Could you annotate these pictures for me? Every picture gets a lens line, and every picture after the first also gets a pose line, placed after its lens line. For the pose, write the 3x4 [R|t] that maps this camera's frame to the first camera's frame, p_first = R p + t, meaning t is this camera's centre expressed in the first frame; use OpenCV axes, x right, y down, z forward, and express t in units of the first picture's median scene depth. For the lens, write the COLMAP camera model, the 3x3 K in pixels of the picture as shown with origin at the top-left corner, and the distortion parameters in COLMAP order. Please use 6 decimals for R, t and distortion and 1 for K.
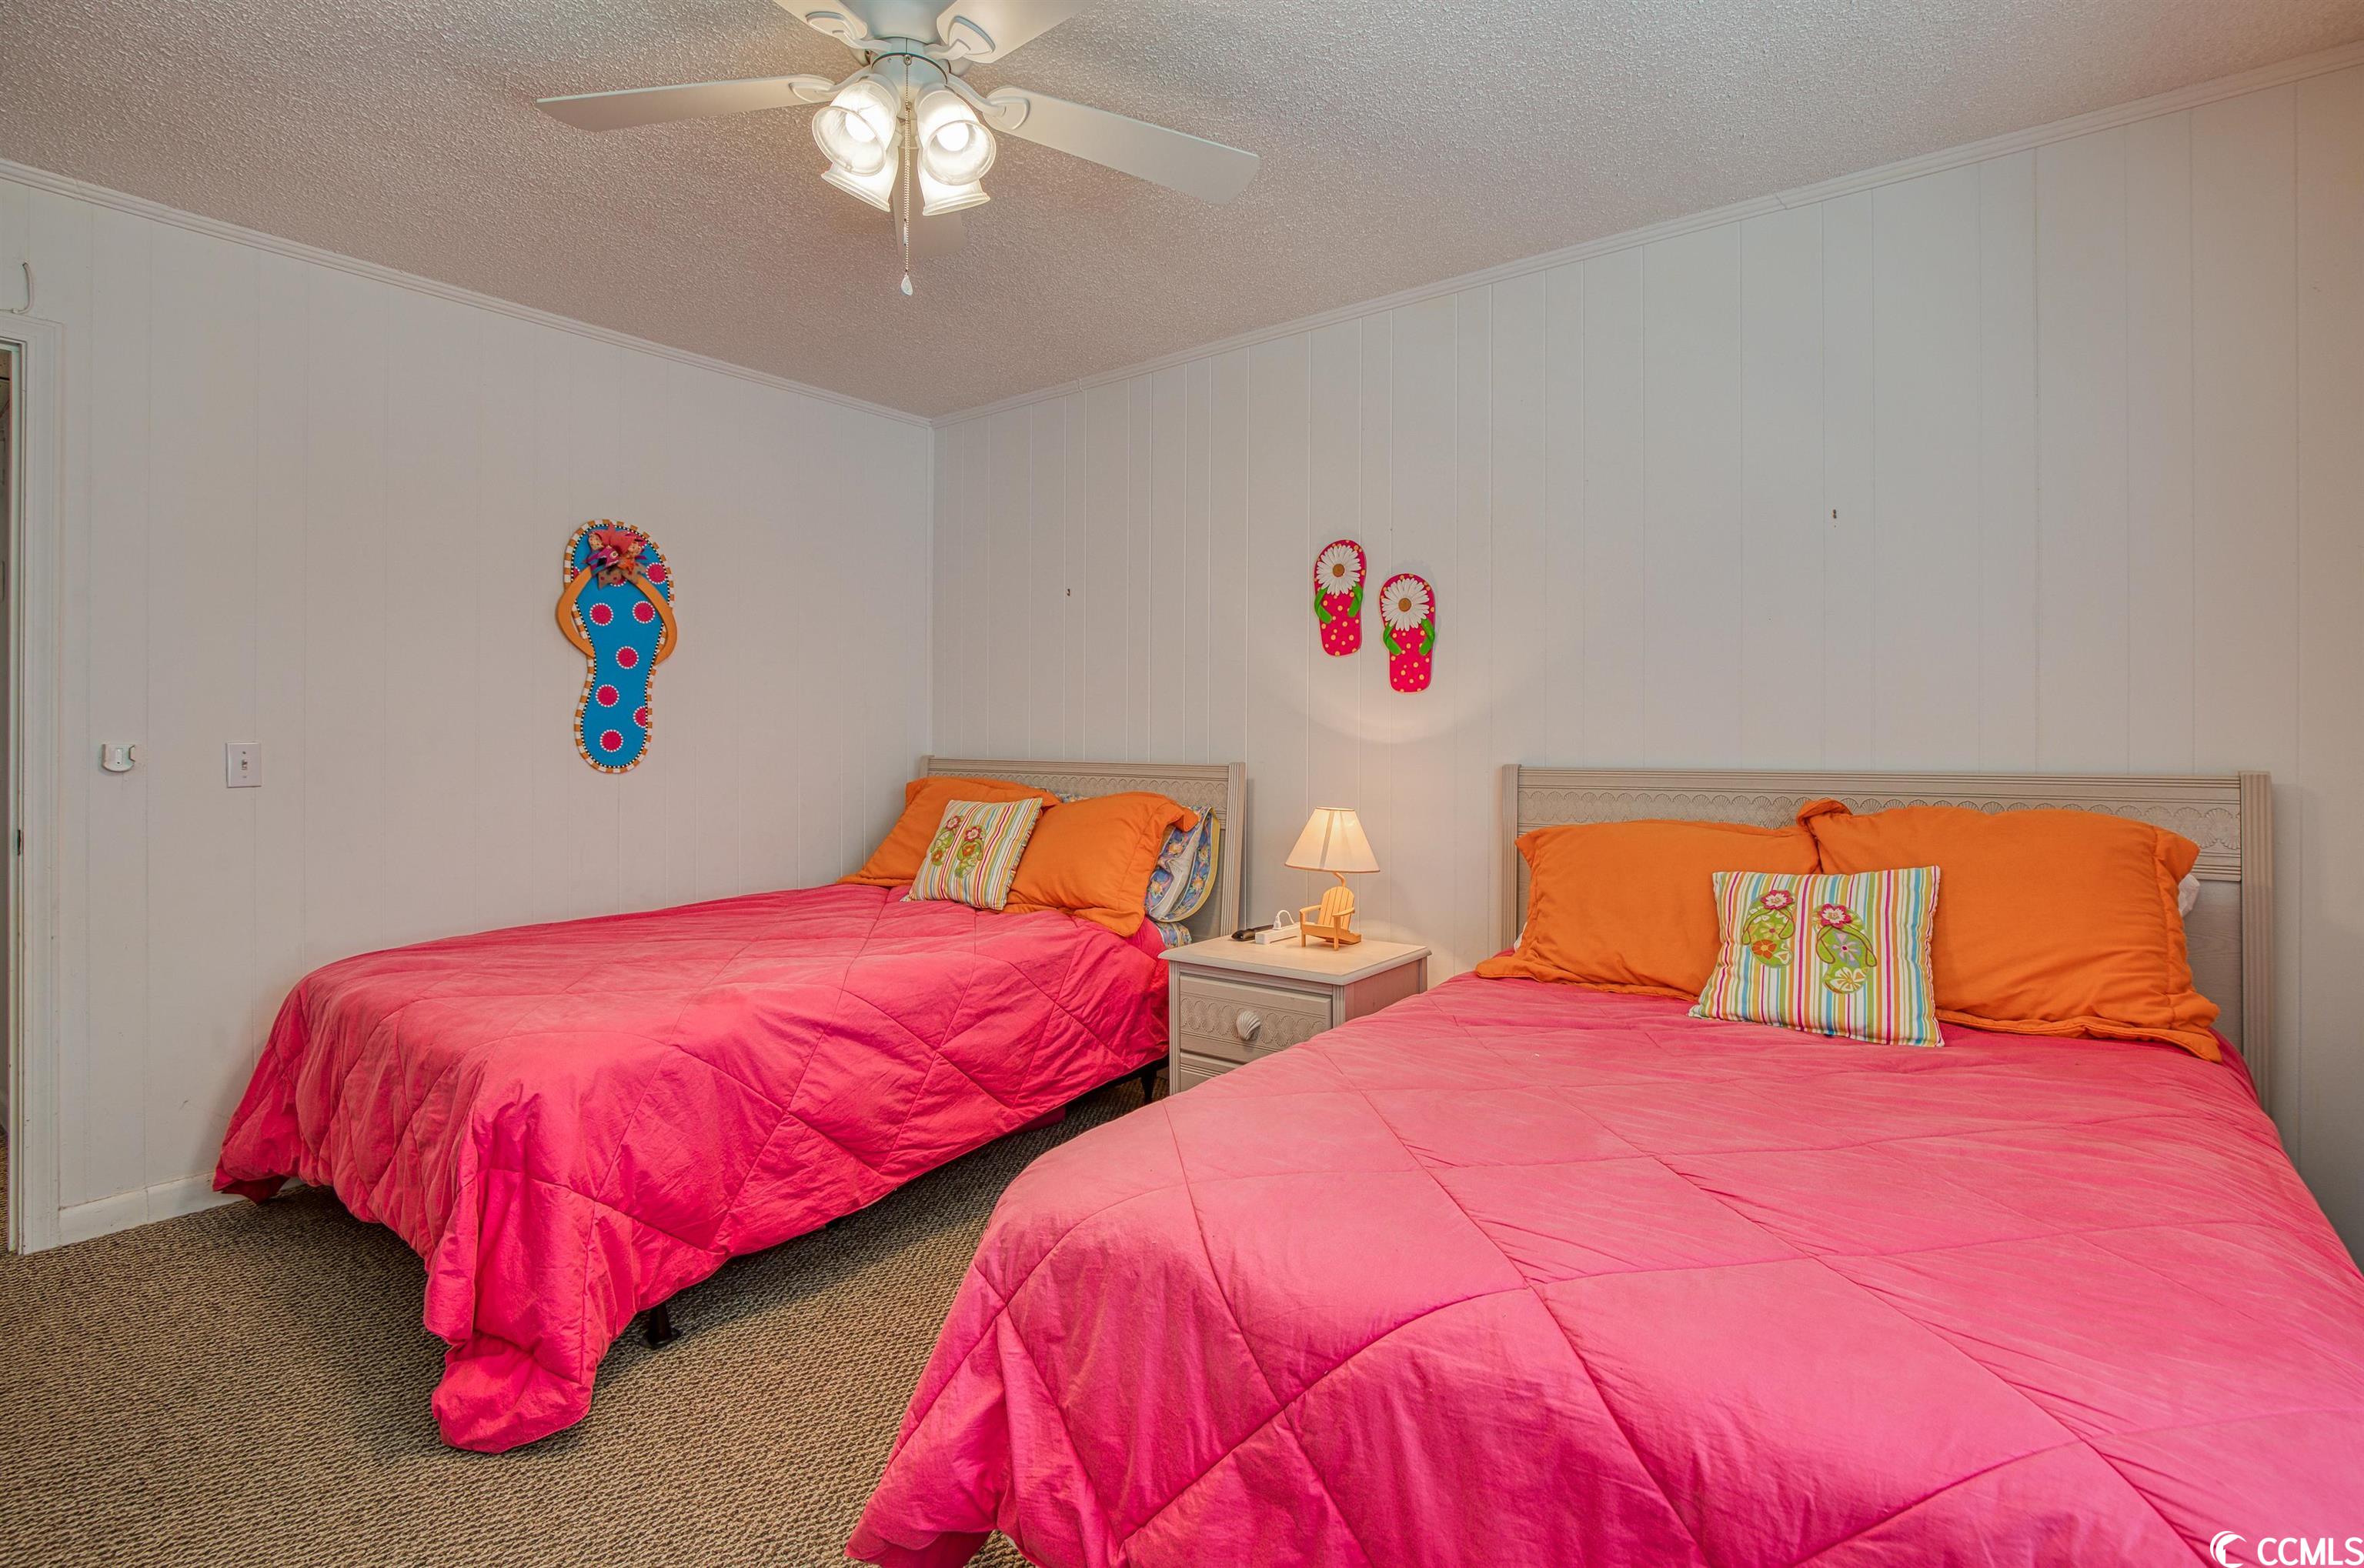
lens RADIAL K [[1121.6, 0, 1195.0], [0, 1121.6, 753.9], [0, 0, 1]] dist [-0.032215, 0.009949]
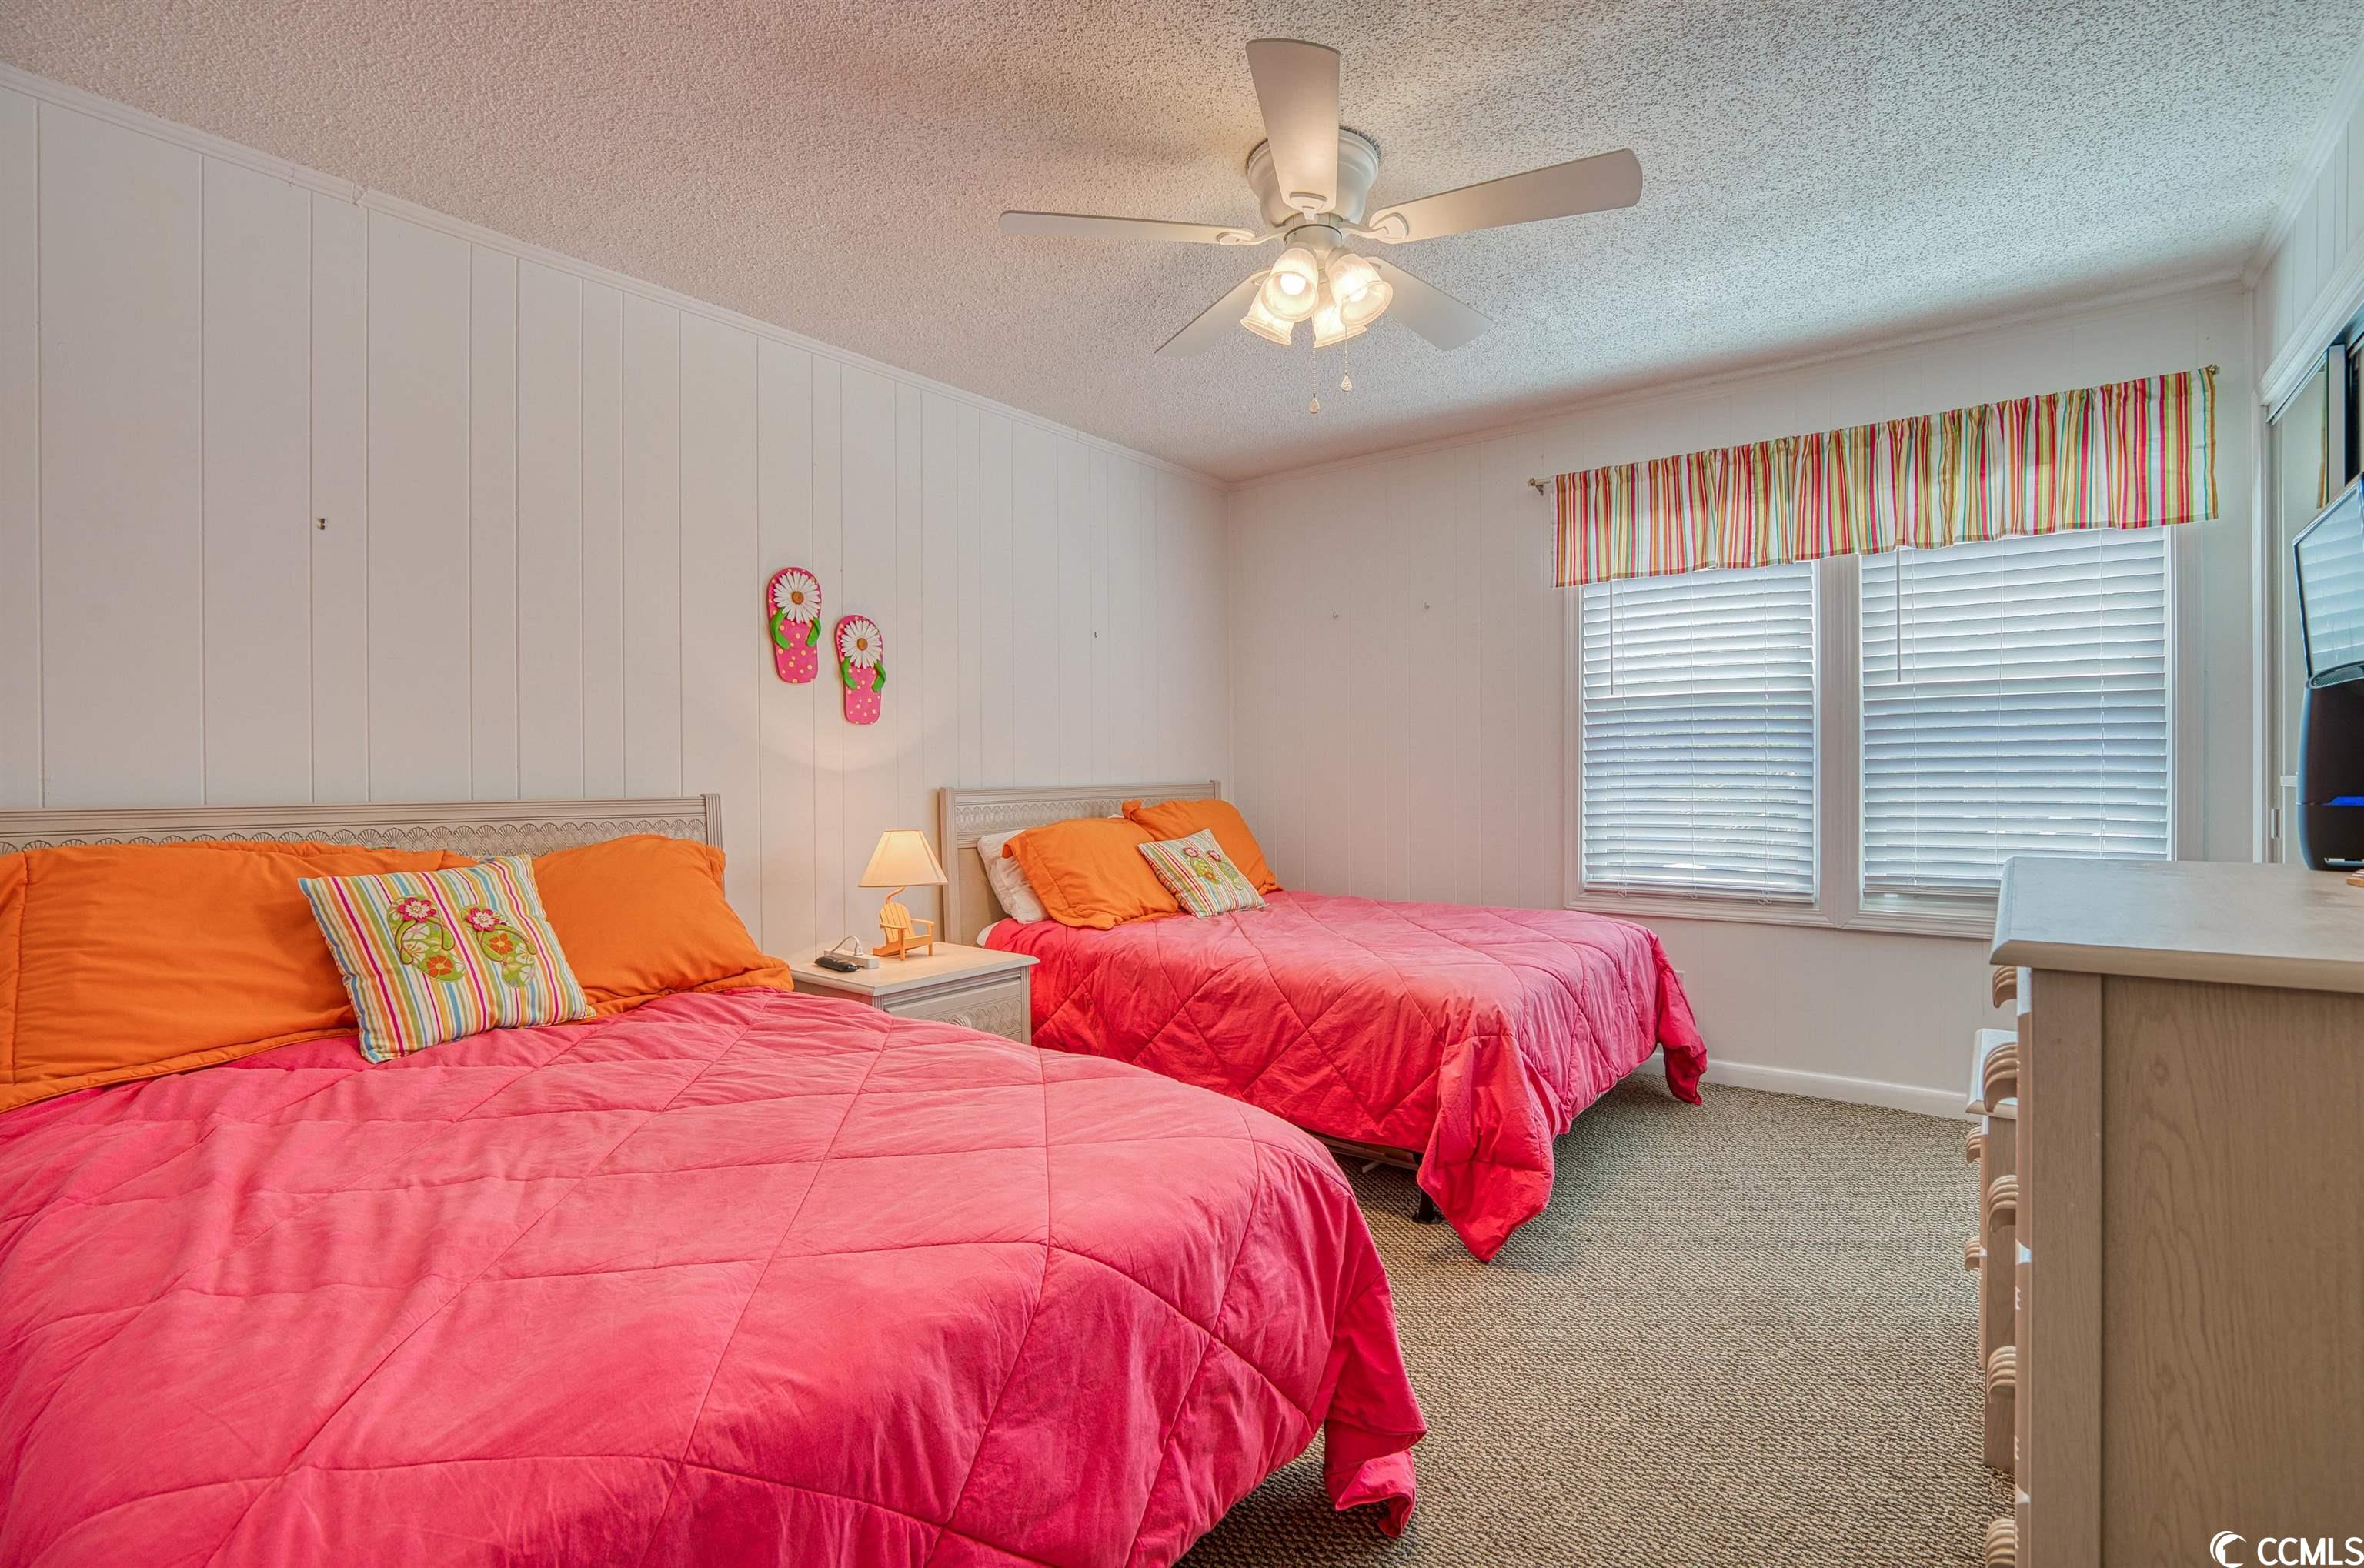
lens RADIAL K [[1080.6, 0, 1207.5], [0, 1080.6, 788.4], [0, 0, 1]] dist [-0.029769, 0.007287]
pose [[-0.029811, -0.013060, 0.999470, -0.857999], [0.011008, 0.999850, 0.013393, -0.002341], [-0.999495, 0.011402, -0.029663, 0.675387]]
